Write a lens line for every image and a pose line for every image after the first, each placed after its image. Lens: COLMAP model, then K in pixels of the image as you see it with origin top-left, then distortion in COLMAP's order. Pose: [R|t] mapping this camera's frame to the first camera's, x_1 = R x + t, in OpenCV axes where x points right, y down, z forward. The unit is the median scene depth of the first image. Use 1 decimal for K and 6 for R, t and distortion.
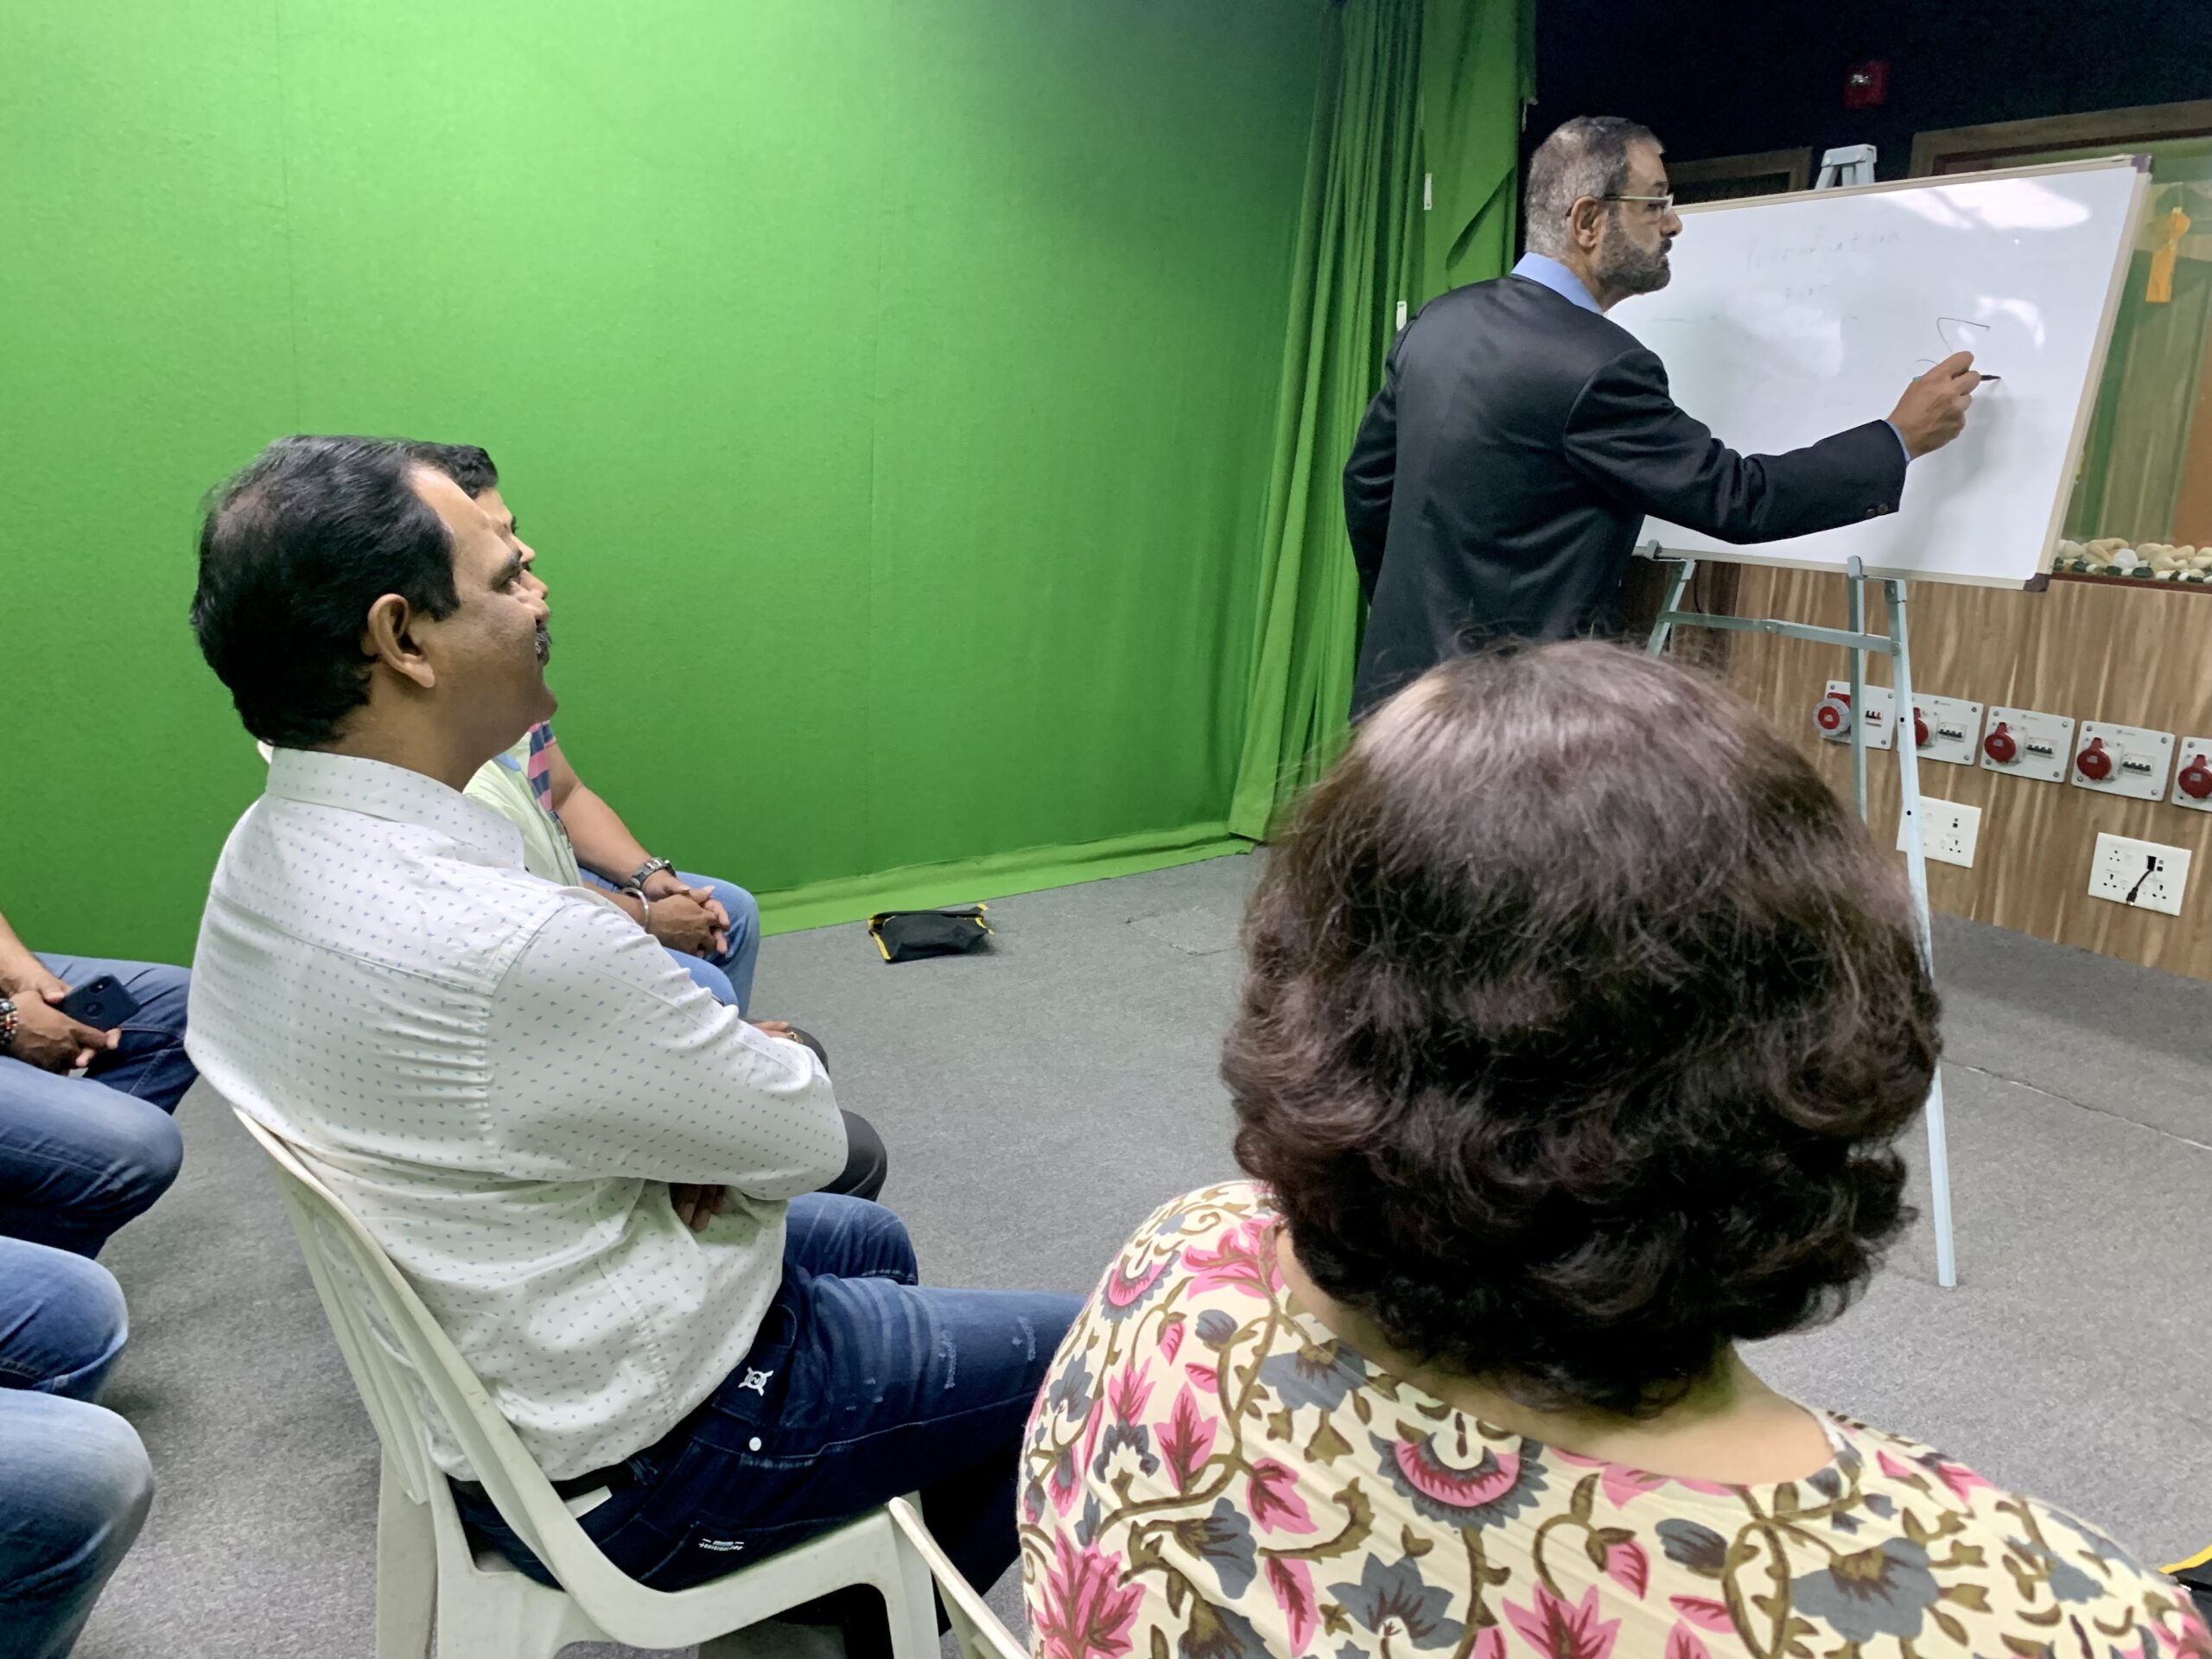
lens RADIAL K [[1715.0, 0, 1106.0], [0, 1715.0, 829.5], [0, 0, 1]] dist [0.011037, -0.001663]
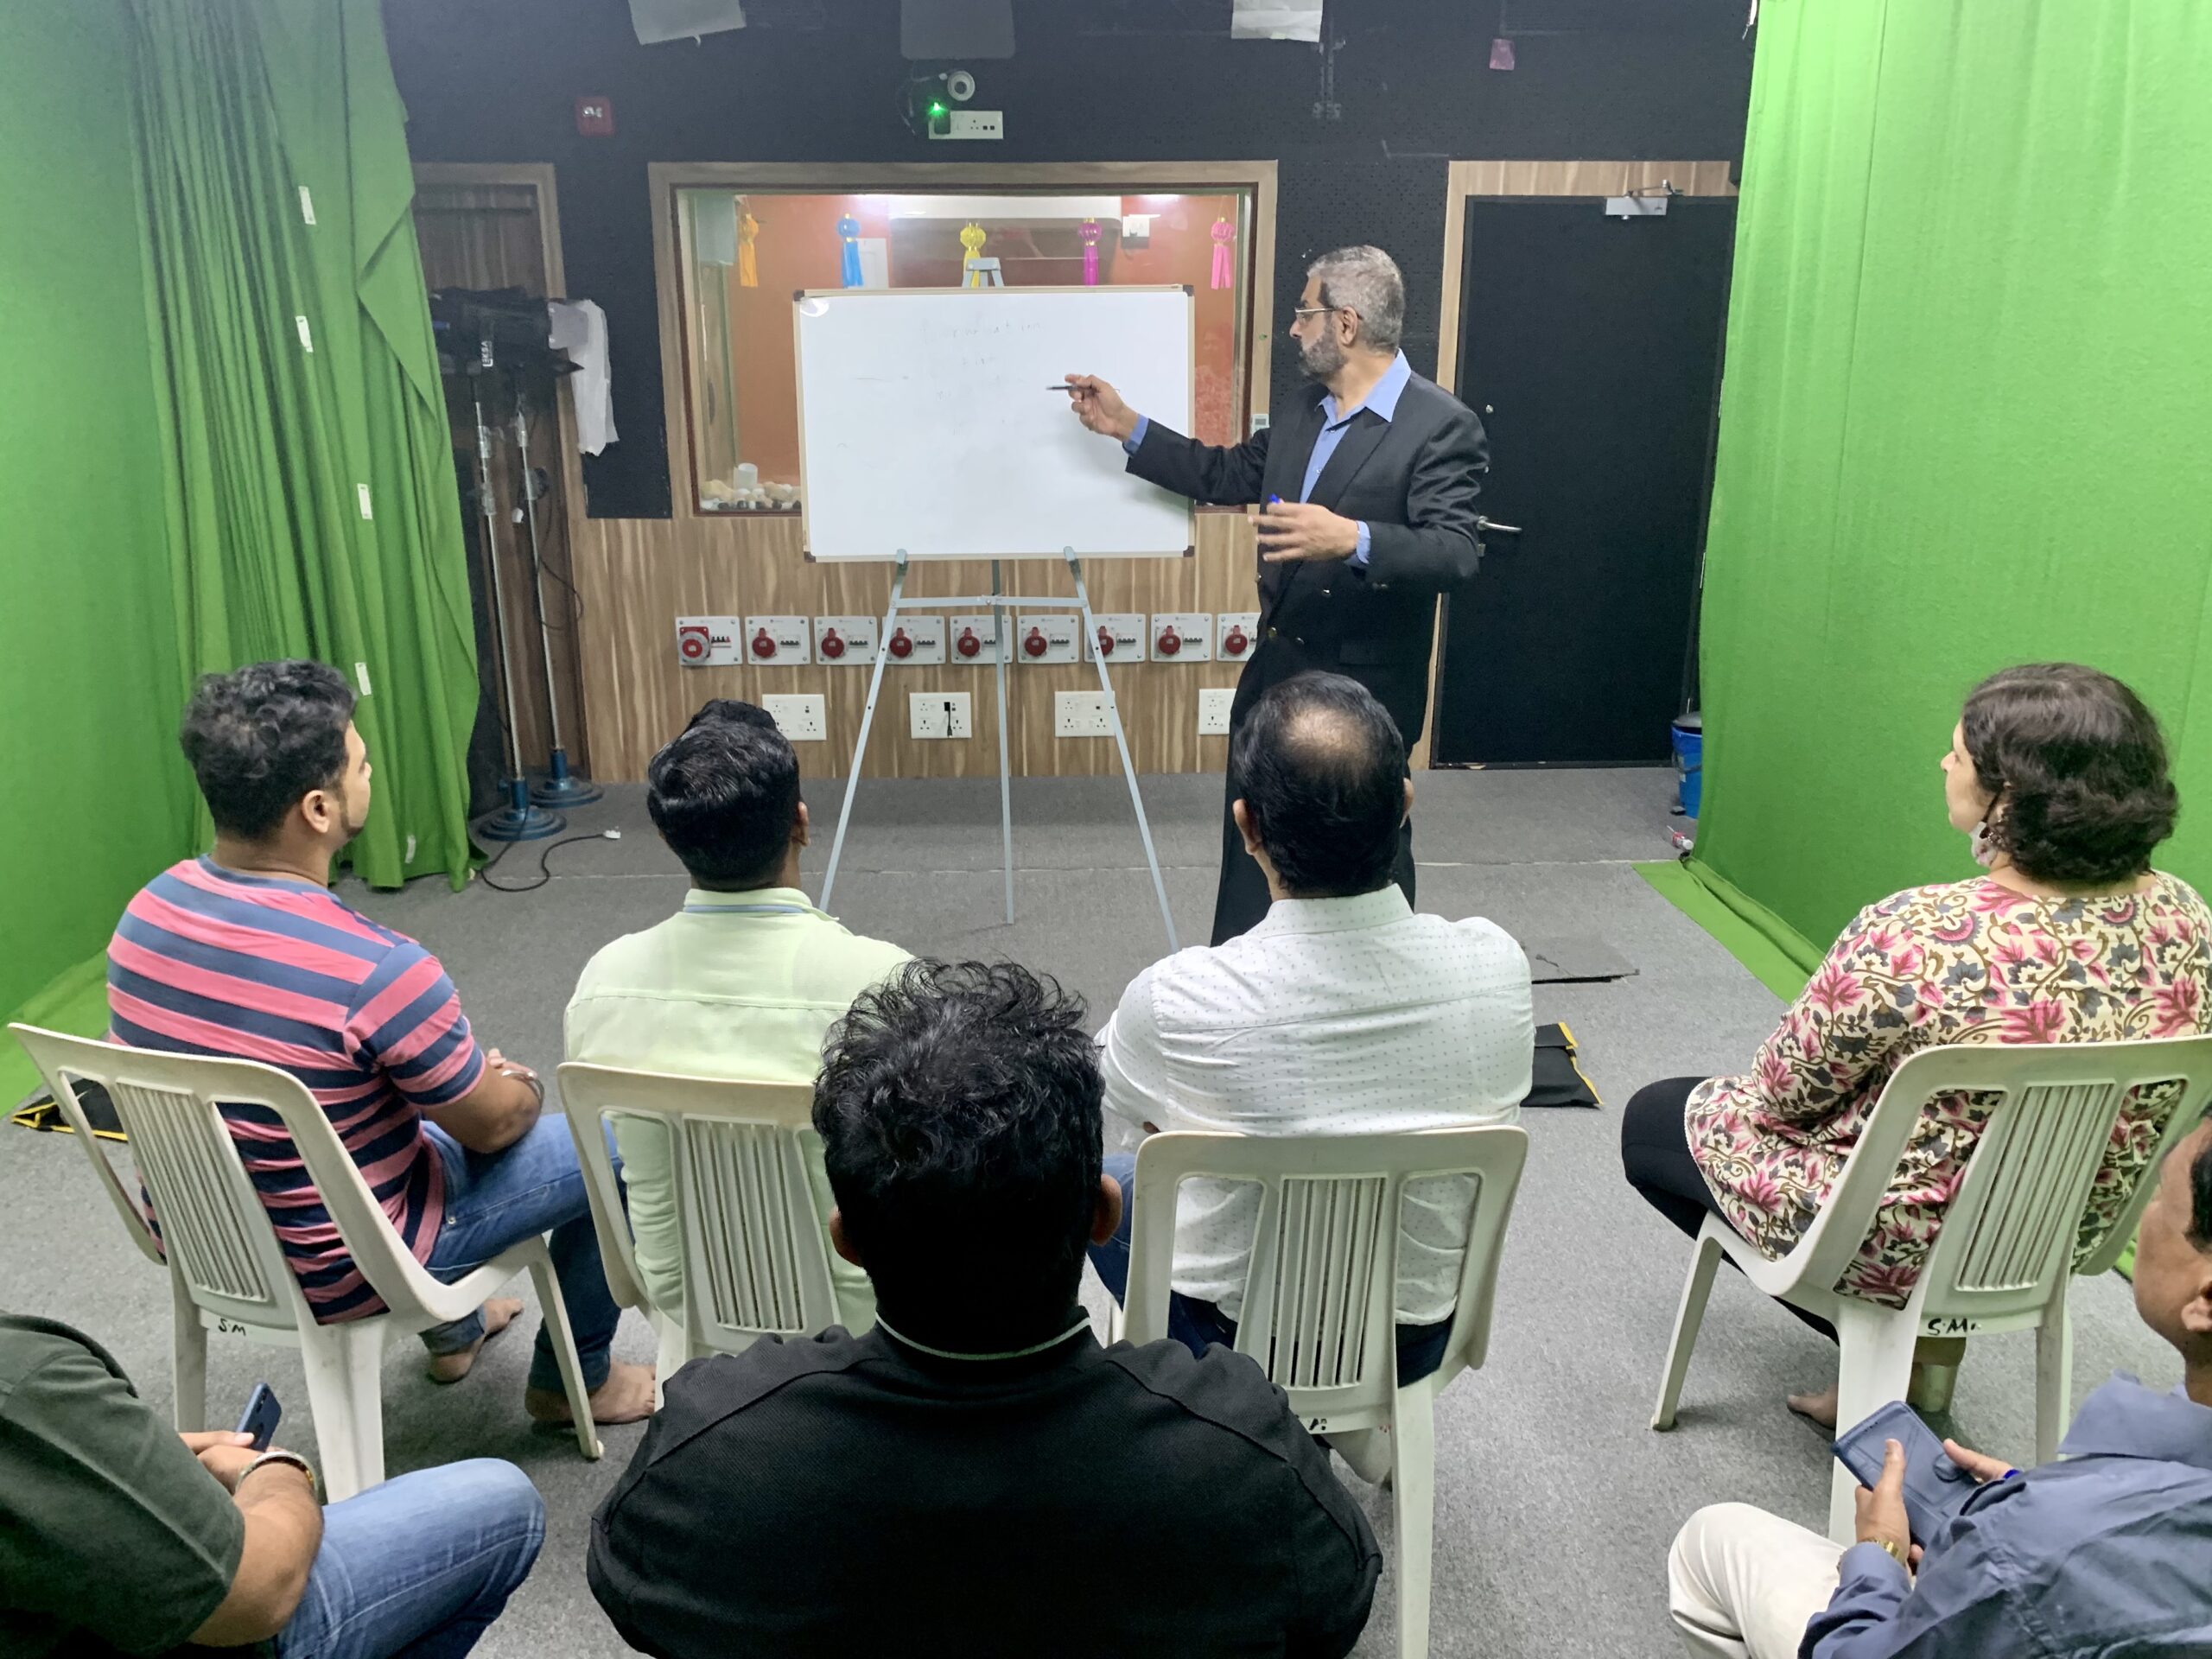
lens RADIAL K [[1682.9, 0, 1106.0], [0, 1682.9, 829.5], [0, 0, 1]] dist [0.043717, -0.099273]
pose [[0.542812, -0.272967, 0.794257, -2.214242], [0.216749, 0.959202, 0.181524, -0.520977], [-0.811403, 0.073622, 0.579832, 0.437976]]
